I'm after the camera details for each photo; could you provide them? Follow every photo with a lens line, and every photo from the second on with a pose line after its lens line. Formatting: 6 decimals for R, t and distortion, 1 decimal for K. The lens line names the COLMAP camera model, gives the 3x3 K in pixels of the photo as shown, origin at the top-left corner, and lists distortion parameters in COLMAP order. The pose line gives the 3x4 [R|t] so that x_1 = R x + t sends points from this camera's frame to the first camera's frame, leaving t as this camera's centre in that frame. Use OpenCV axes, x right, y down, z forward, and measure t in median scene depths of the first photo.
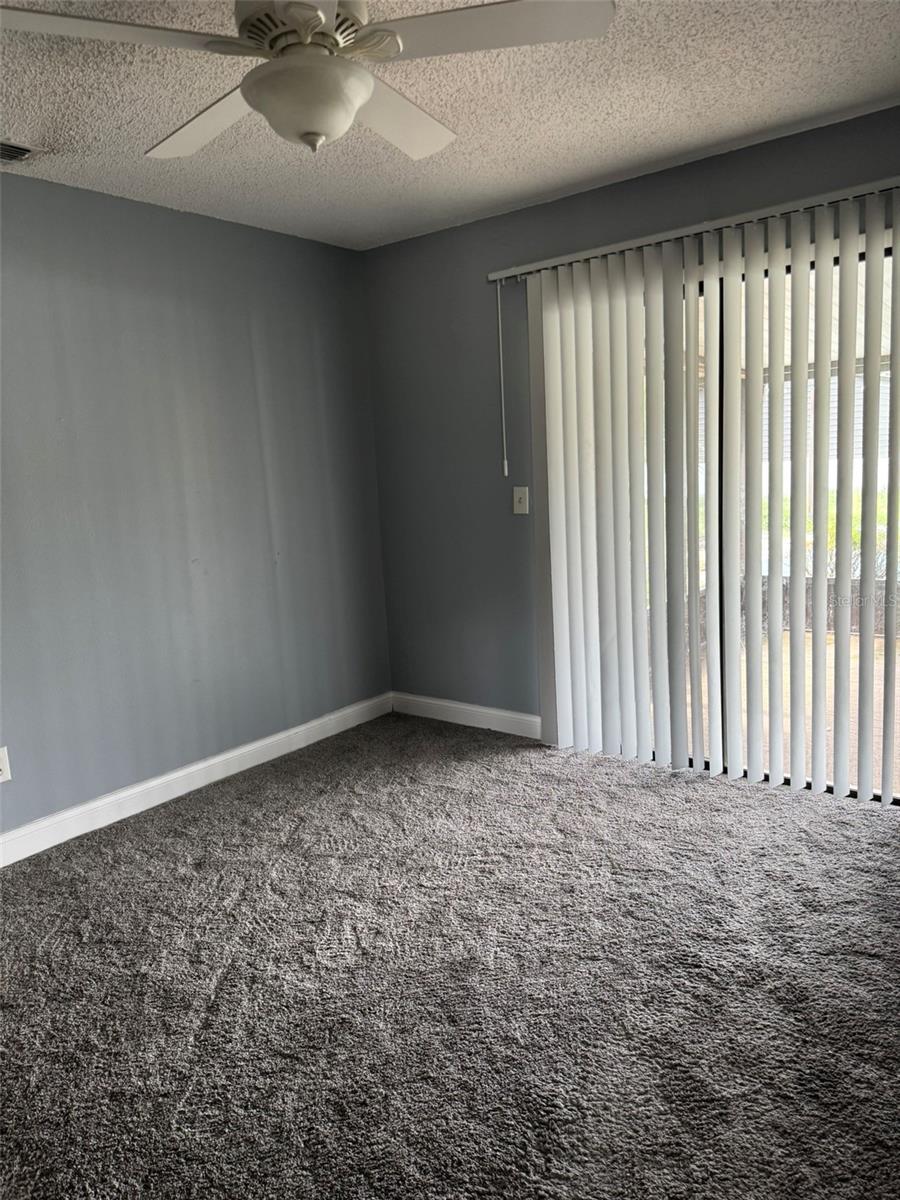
lens RADIAL K [[844.7, 0, 441.4], [0, 844.7, 595.4], [0, 0, 1]] dist [0.068781, -0.086932]
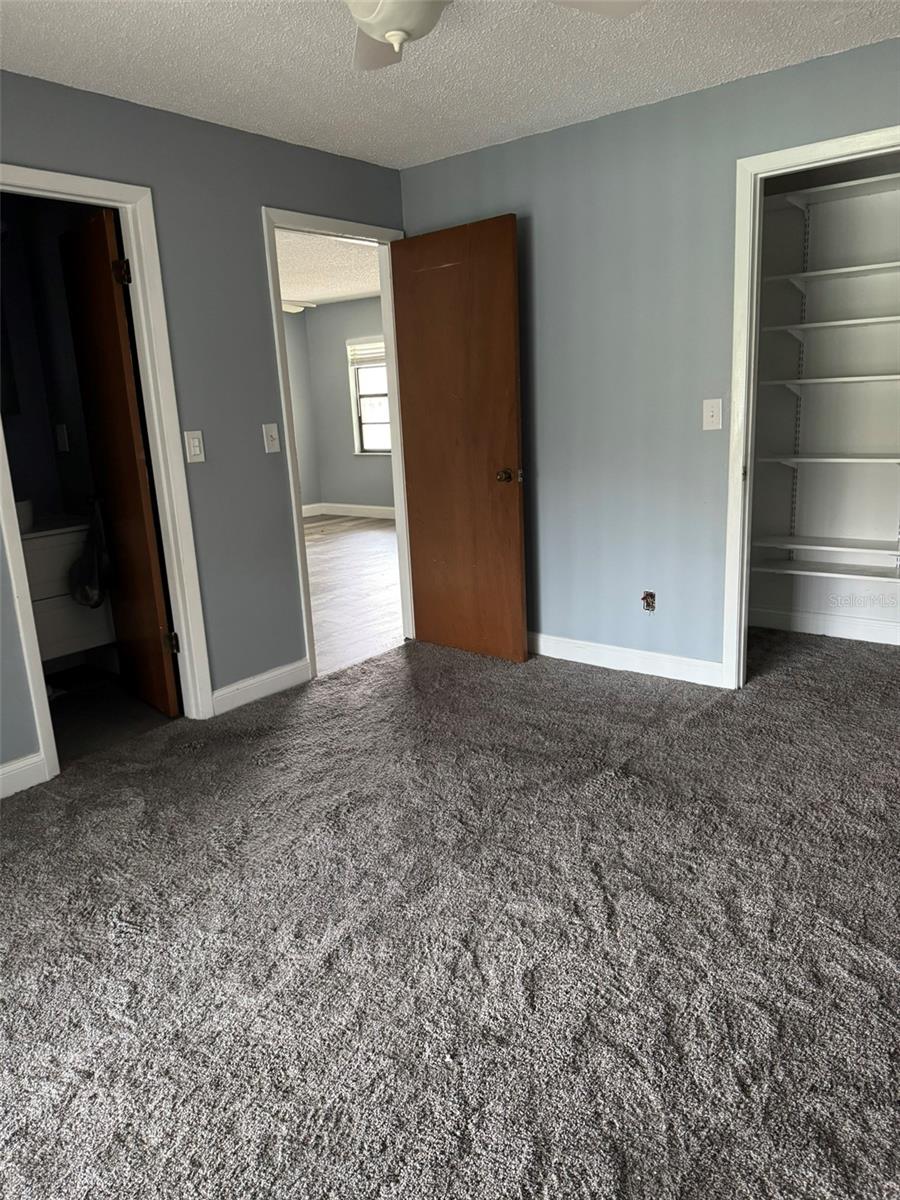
lens RADIAL K [[844.7, 0, 451.7], [0, 844.7, 596.3], [0, 0, 1]] dist [0.068781, -0.086932]
pose [[-0.994572, 0.099991, 0.028784, -0.137628], [0.103426, 0.919735, 0.378669, -0.243406], [0.011389, 0.379591, -0.925084, 1.684745]]
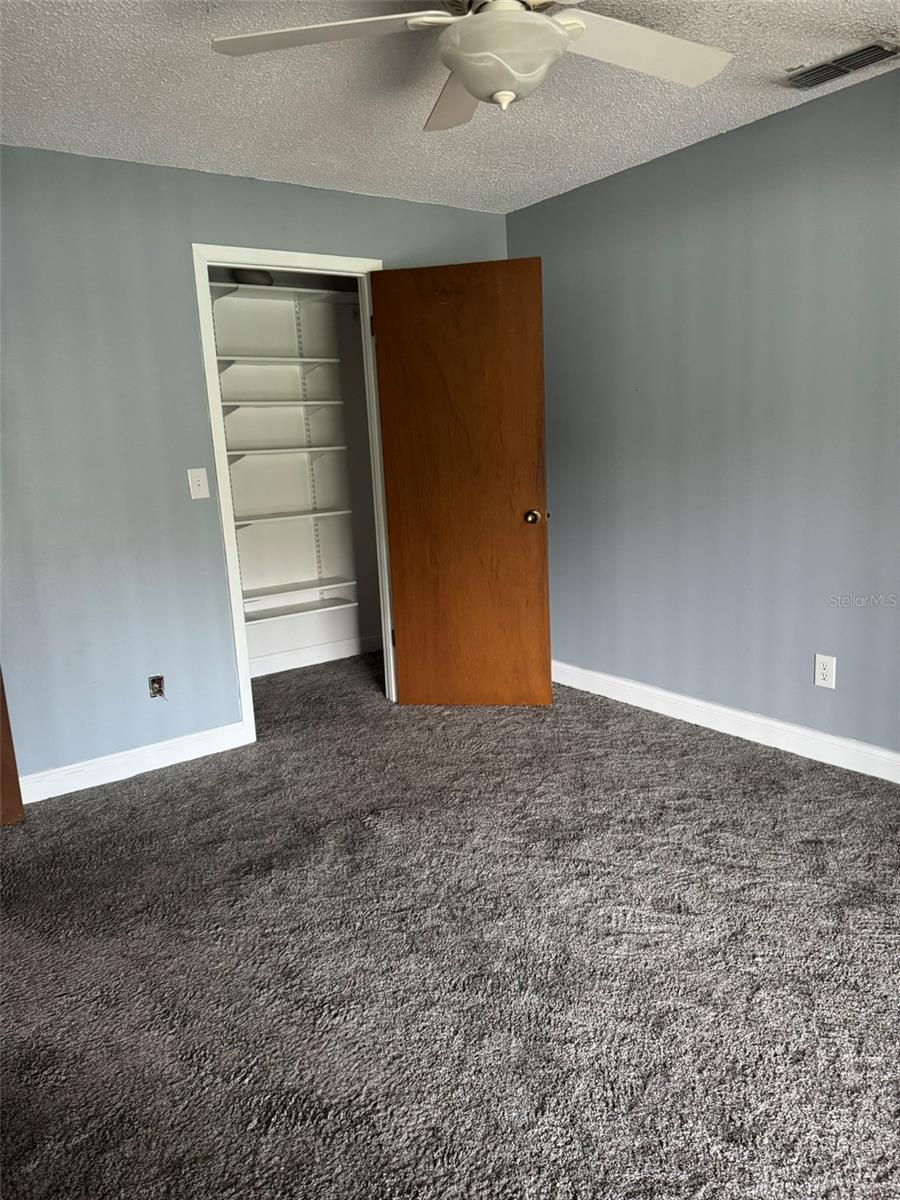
lens RADIAL K [[844.7, 0, 448.2], [0, 844.7, 597.9], [0, 0, 1]] dist [0.068781, -0.086932]
pose [[-0.263553, 0.255713, -0.930135, 0.755158], [-0.087250, 0.953954, 0.286984, -0.201081], [0.960691, 0.156789, -0.229106, 0.991369]]
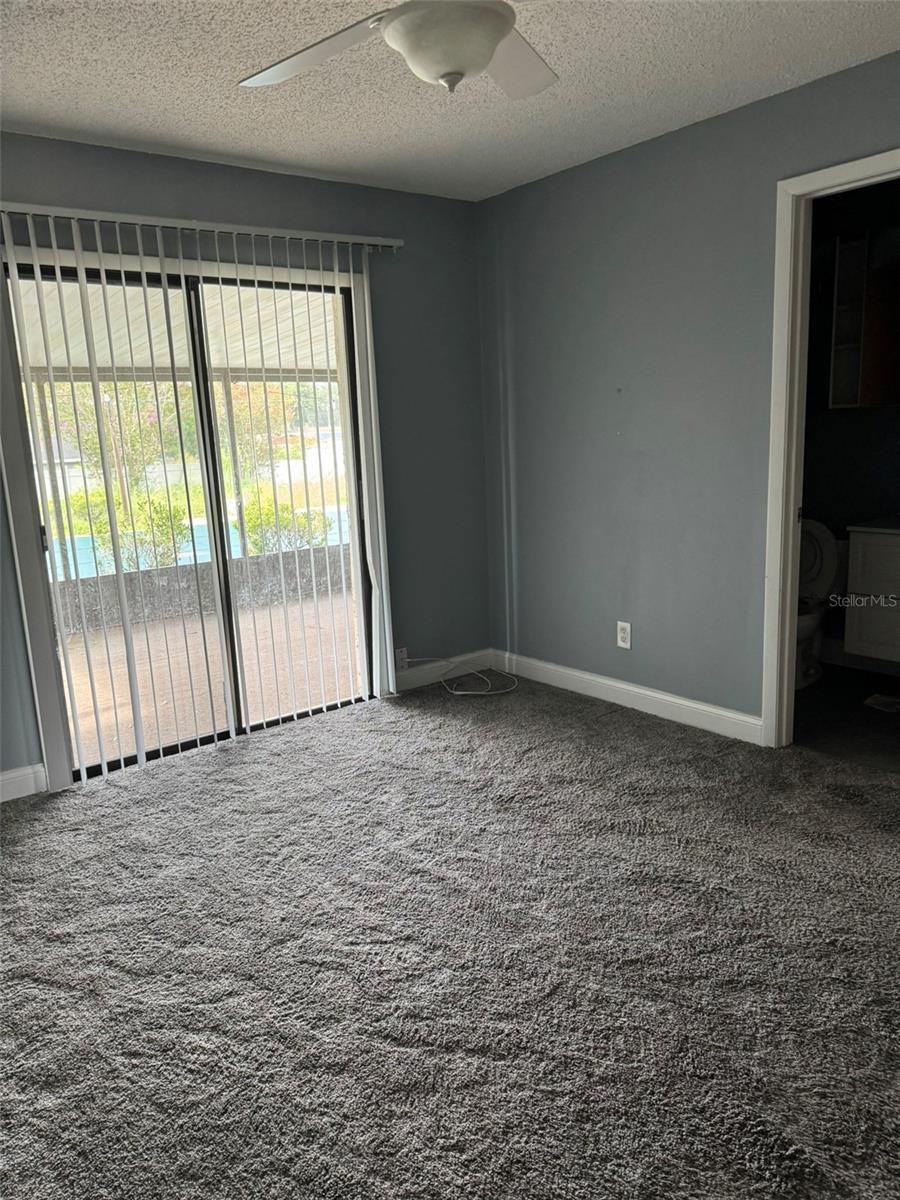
lens RADIAL K [[844.7, 0, 445.6], [0, 844.7, 605.6], [0, 0, 1]] dist [0.068781, -0.086932]
pose [[0.244103, -0.155657, 0.957175, -0.933780], [0.184684, 0.976431, 0.111689, -0.040041], [-0.952001, 0.149511, 0.267097, 0.652995]]
